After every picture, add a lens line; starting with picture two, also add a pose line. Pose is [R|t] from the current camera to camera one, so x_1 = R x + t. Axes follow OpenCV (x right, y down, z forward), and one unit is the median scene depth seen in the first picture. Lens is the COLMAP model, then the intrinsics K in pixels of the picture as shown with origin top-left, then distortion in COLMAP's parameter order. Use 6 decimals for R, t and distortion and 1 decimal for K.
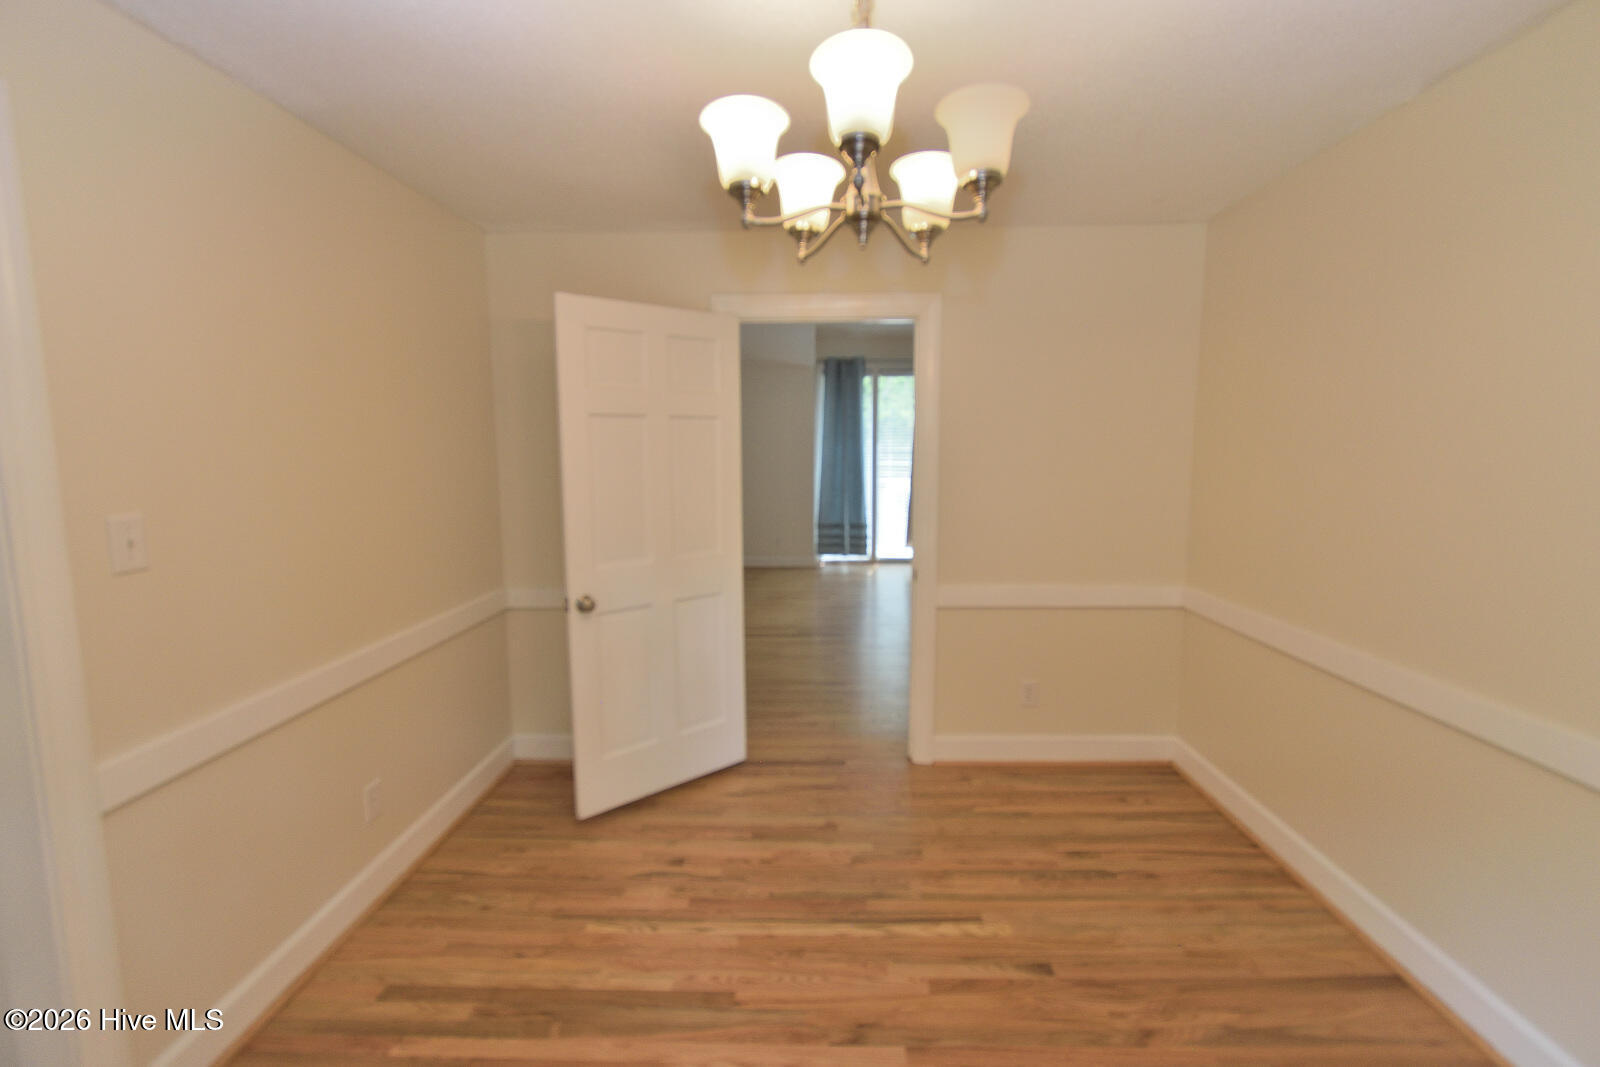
lens RADIAL K [[700.9, 0, 799.4], [0, 700.9, 525.8], [0, 0, 1]] dist [0.000770, -0.000247]
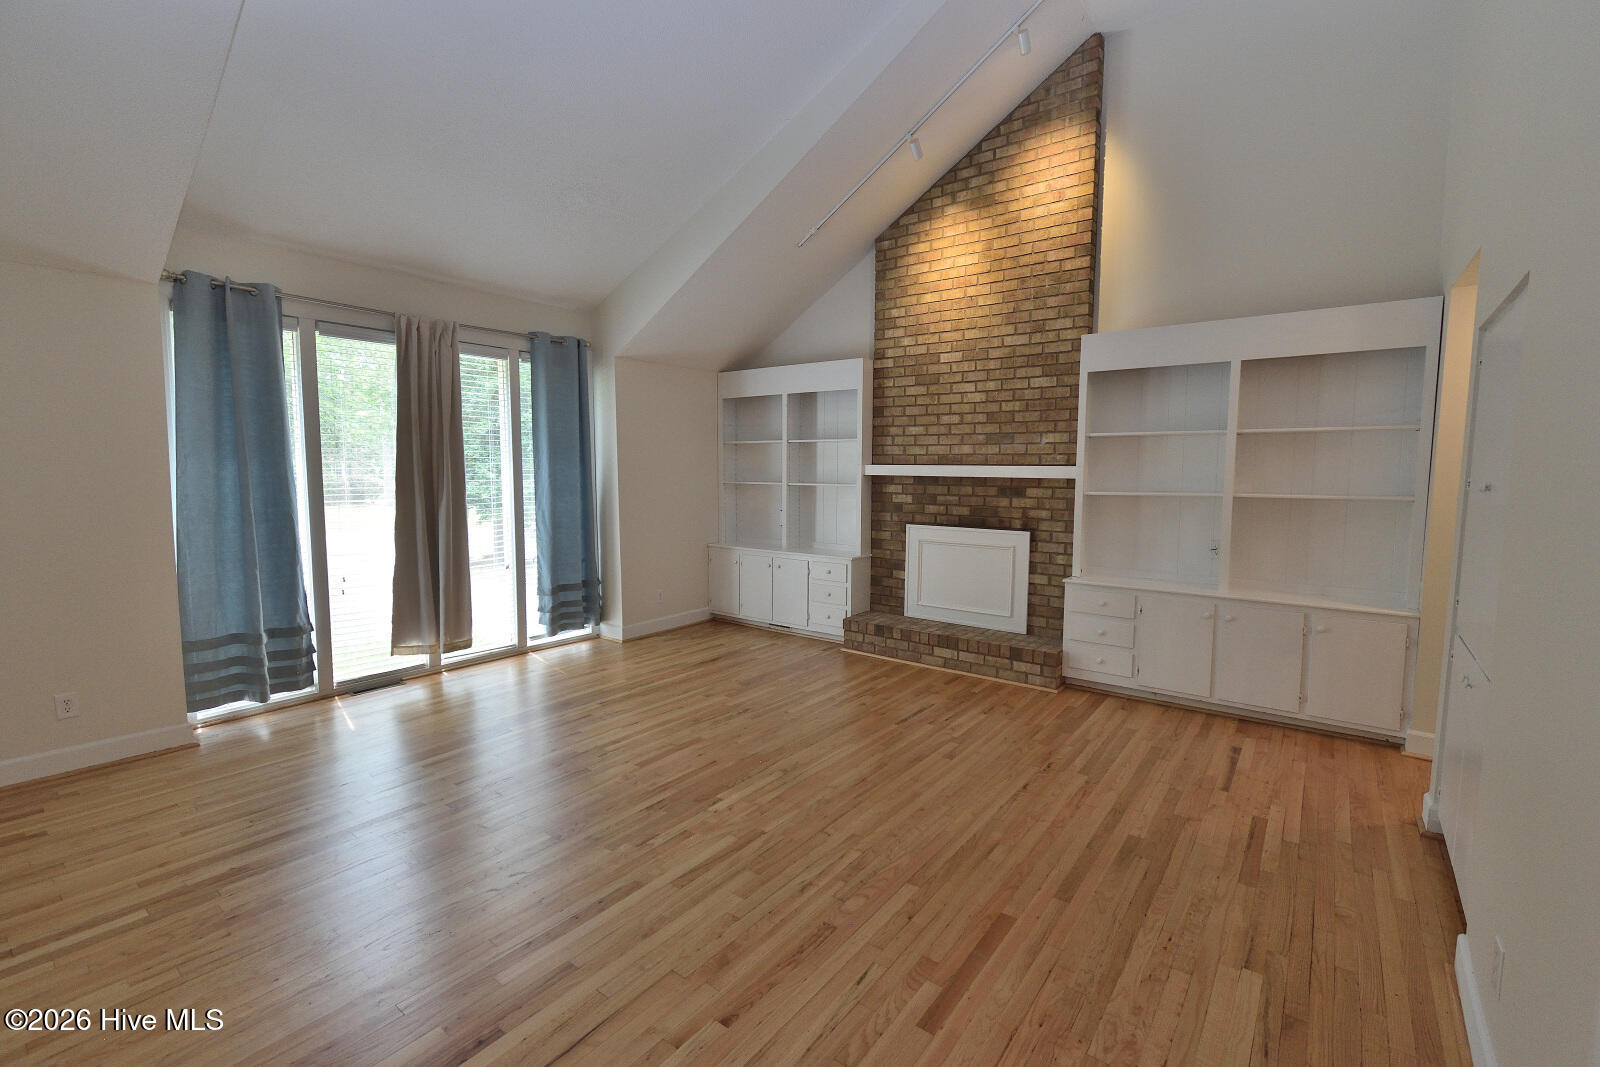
lens RADIAL K [[700.9, 0, 799.4], [0, 700.9, 525.8], [0, 0, 1]] dist [0.000770, -0.000247]
pose [[0.584495, -0.056378, 0.809436, -0.373944], [0.080815, 0.996668, 0.011062, -0.184422], [-0.807363, 0.058948, 0.587104, 1.554886]]
